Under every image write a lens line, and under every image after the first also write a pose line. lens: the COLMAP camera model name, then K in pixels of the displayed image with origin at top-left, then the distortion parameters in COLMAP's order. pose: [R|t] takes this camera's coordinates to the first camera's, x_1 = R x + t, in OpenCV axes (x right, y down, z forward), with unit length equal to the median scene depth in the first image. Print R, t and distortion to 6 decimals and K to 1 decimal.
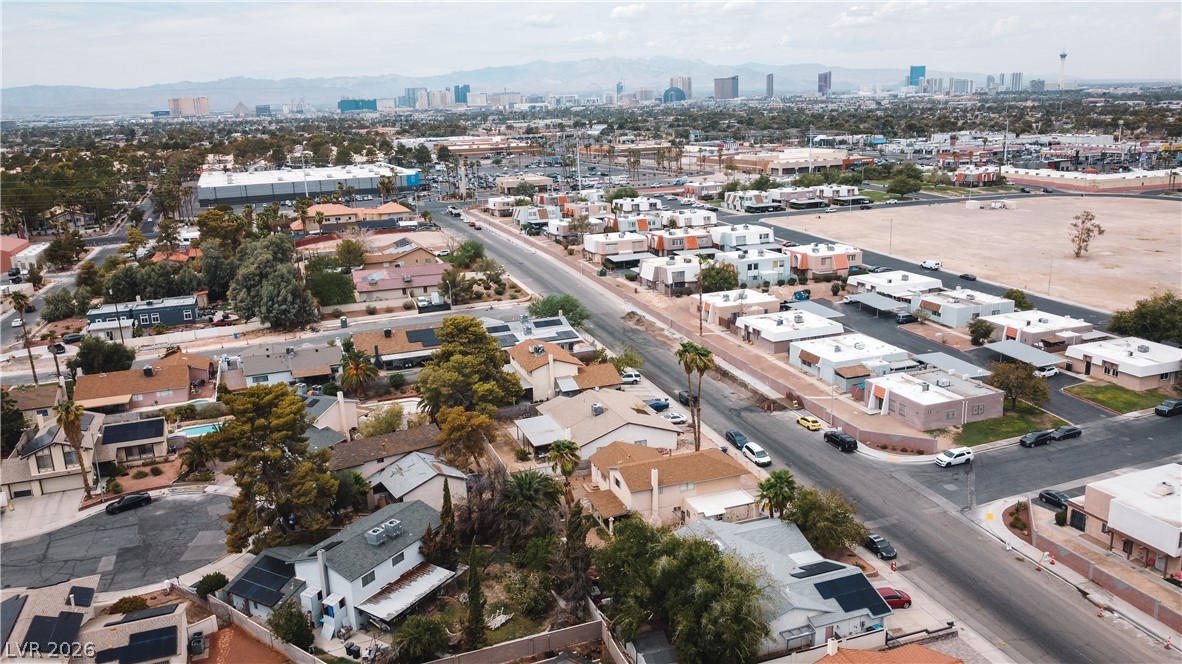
lens RADIAL K [[891.2, 0, 588.8], [0, 891.2, 329.8], [0, 0, 1]] dist [0.000222, -0.008325]
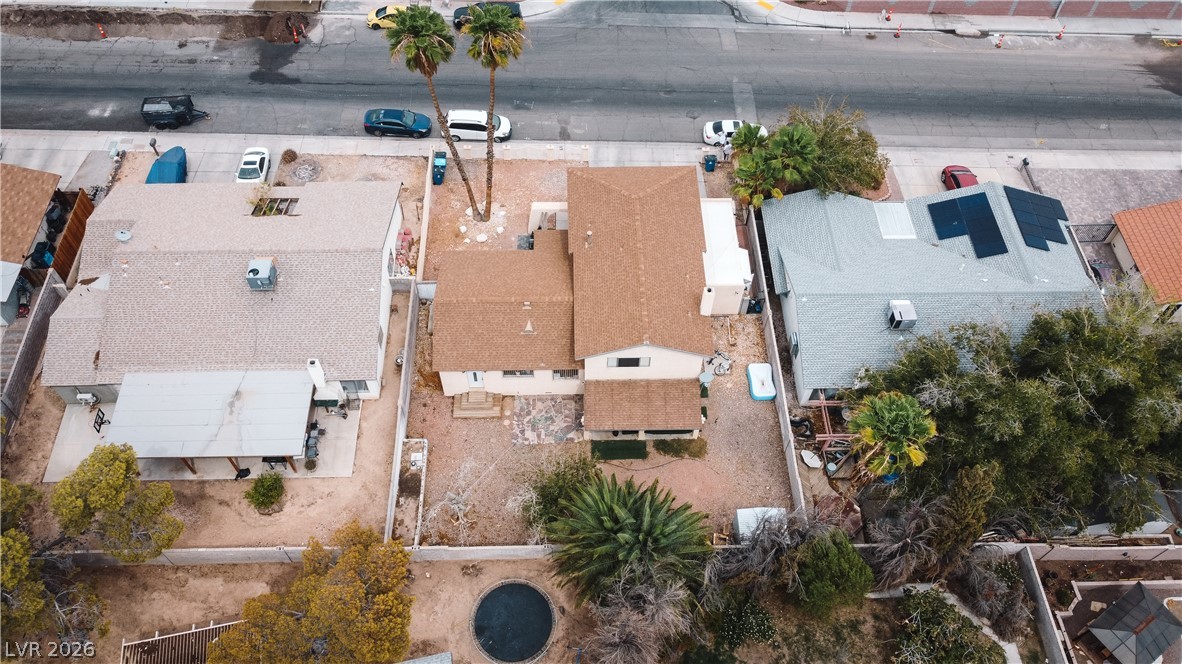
lens RADIAL K [[891.2, 0, 588.8], [0, 891.2, 329.8], [0, 0, 1]] dist [0.000222, -0.008325]
pose [[0.310446, -0.760313, 0.570568, -0.249819], [0.205271, 0.639682, 0.740723, -0.215576], [-0.928163, -0.112834, 0.354657, 0.887578]]
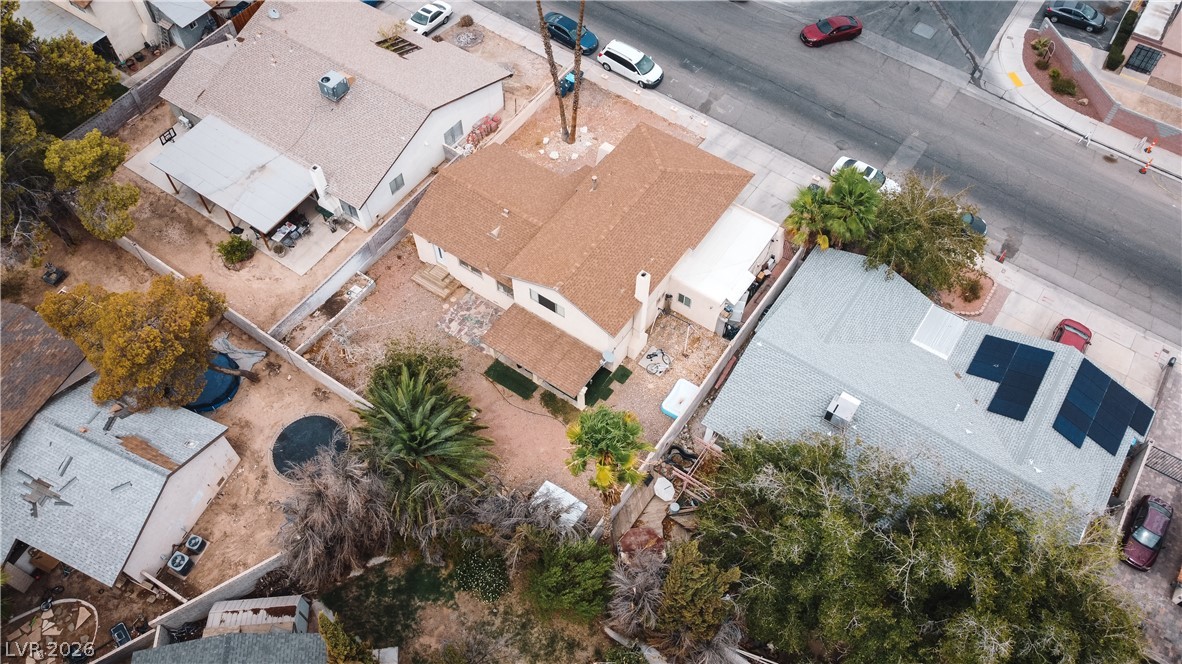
lens RADIAL K [[891.2, 0, 588.8], [0, 891.2, 329.8], [0, 0, 1]] dist [0.000222, -0.008325]
pose [[0.810916, -0.470224, 0.348288, -0.131814], [0.120845, 0.716941, 0.686580, -0.157672], [-0.572548, -0.514670, 0.638203, 0.699400]]
